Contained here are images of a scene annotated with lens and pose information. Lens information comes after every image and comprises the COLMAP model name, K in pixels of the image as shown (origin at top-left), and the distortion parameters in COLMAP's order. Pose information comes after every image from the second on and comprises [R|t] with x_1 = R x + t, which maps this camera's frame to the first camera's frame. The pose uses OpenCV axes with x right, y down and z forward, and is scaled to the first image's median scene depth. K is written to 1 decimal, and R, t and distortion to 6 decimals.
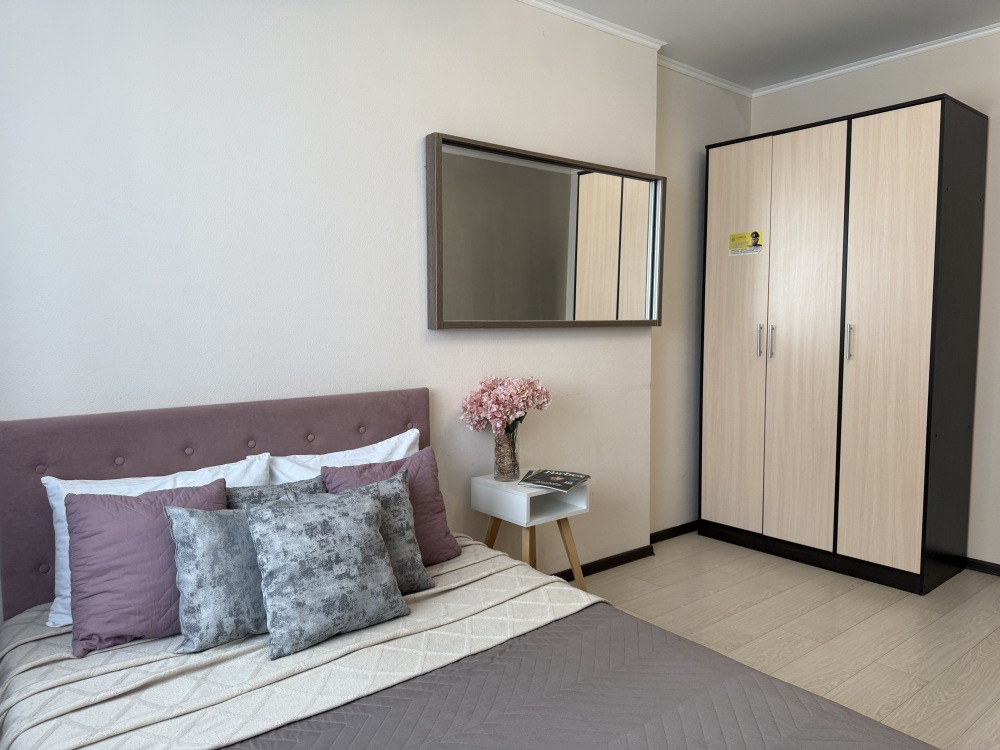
lens RADIAL K [[721.0, 0, 498.1], [0, 721.0, 373.5], [0, 0, 1]] dist [0.050180, -0.050118]
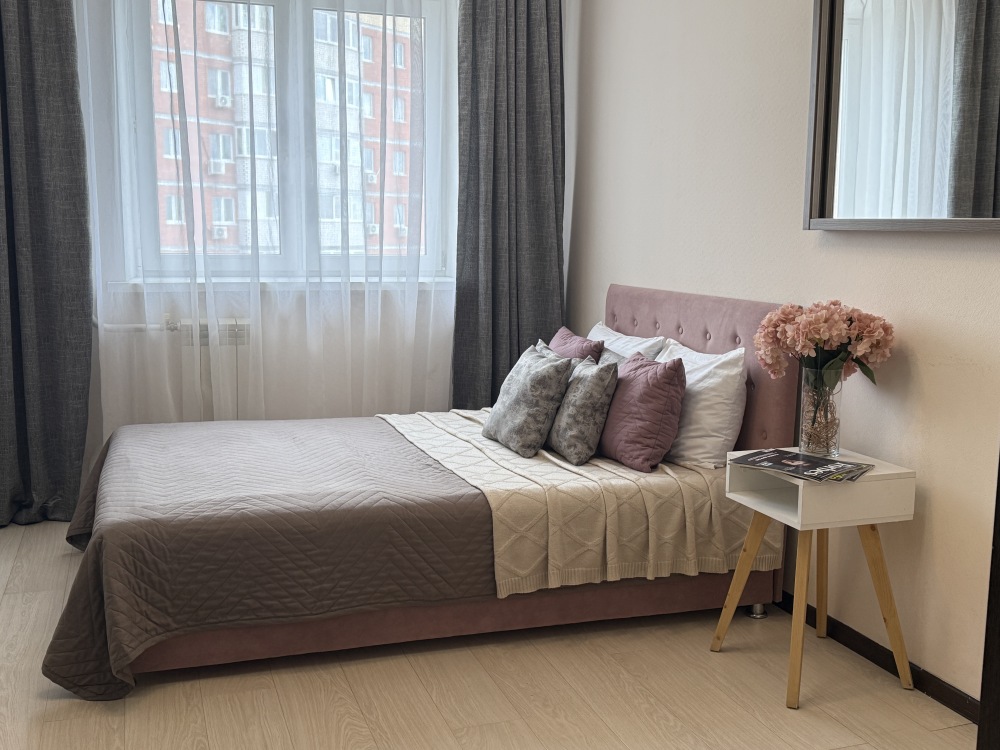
lens RADIAL K [[1052.4, 0, 500.1], [0, 1052.4, 374.8], [0, 0, 1]] dist [0.017052, 0.000000]
pose [[-0.353512, 0.130727, -0.926250, 1.431681], [-0.082051, 0.982037, 0.169916, -0.100252], [0.931824, 0.136067, -0.336436, 1.447920]]
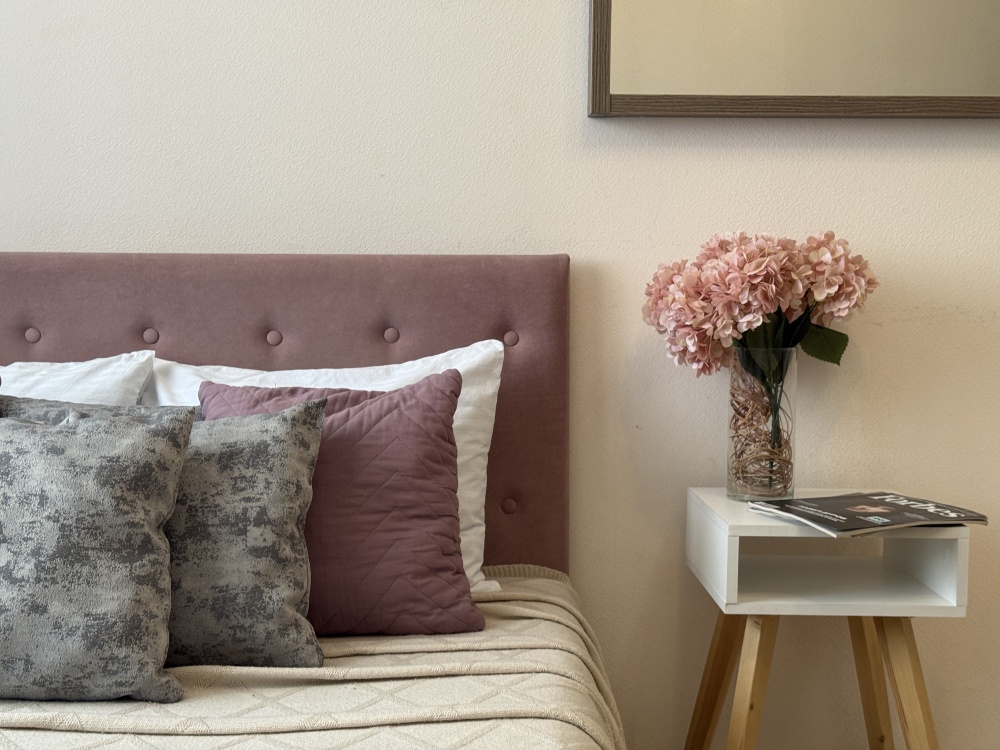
lens RADIAL K [[1396.1, 0, 497.4], [0, 1396.1, 374.8], [0, 0, 1]] dist [0.033089, 0.000000]
pose [[0.792886, 0.060134, -0.606396, 0.495410], [-0.062586, 0.997893, 0.017123, 0.103787], [0.606148, 0.024375, 0.794979, 0.420661]]
